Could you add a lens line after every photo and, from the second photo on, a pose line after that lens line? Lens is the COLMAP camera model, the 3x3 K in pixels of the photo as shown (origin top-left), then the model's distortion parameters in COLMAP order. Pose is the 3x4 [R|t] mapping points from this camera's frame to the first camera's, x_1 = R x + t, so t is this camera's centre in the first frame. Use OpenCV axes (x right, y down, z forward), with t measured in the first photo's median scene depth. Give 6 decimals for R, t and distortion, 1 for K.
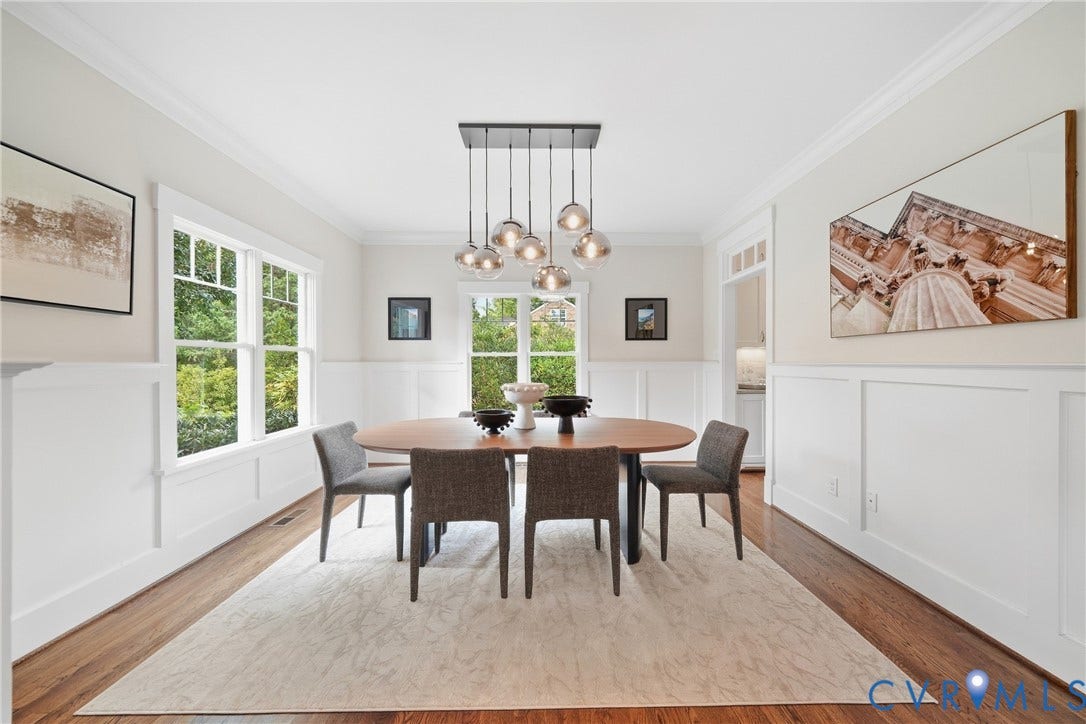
lens RADIAL K [[371.6, 0, 537.4], [0, 371.6, 362.4], [0, 0, 1]] dist [0.000300, 0.000027]
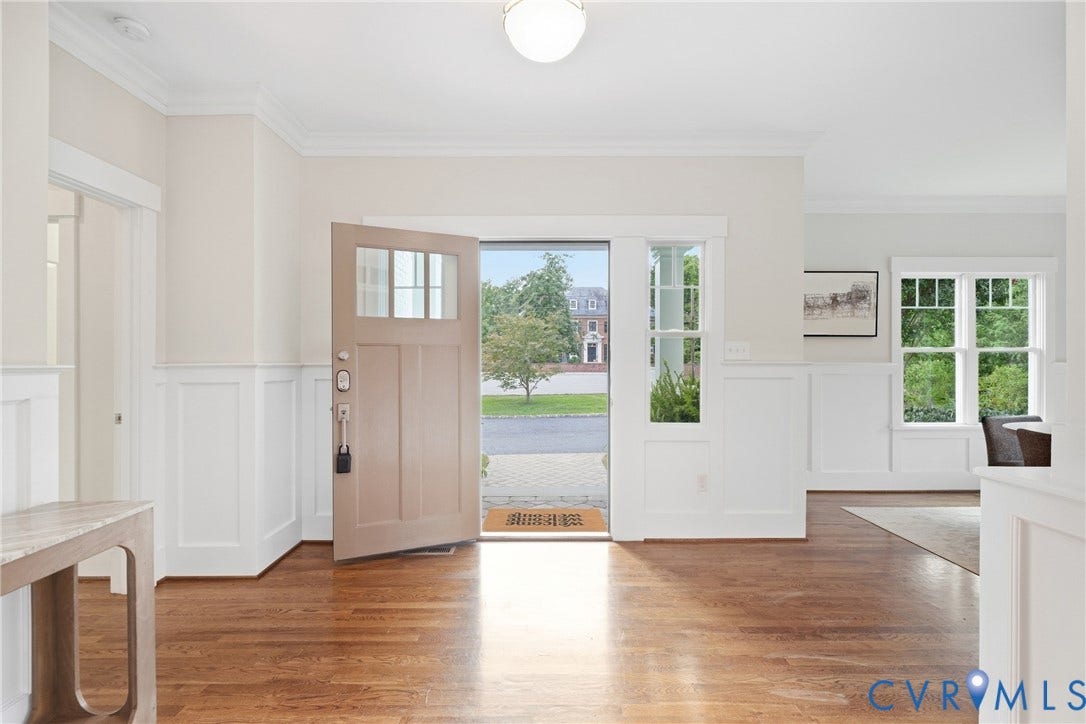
lens RADIAL K [[512.6, 0, 544.5], [0, 512.6, 363.8], [0, 0, 1]] dist [-0.000410, 0.000713]
pose [[0.011557, 0.004870, -0.999921, 1.404865], [0.000556, 0.999988, 0.004877, -0.006542], [0.999933, -0.000612, 0.011554, -0.660647]]
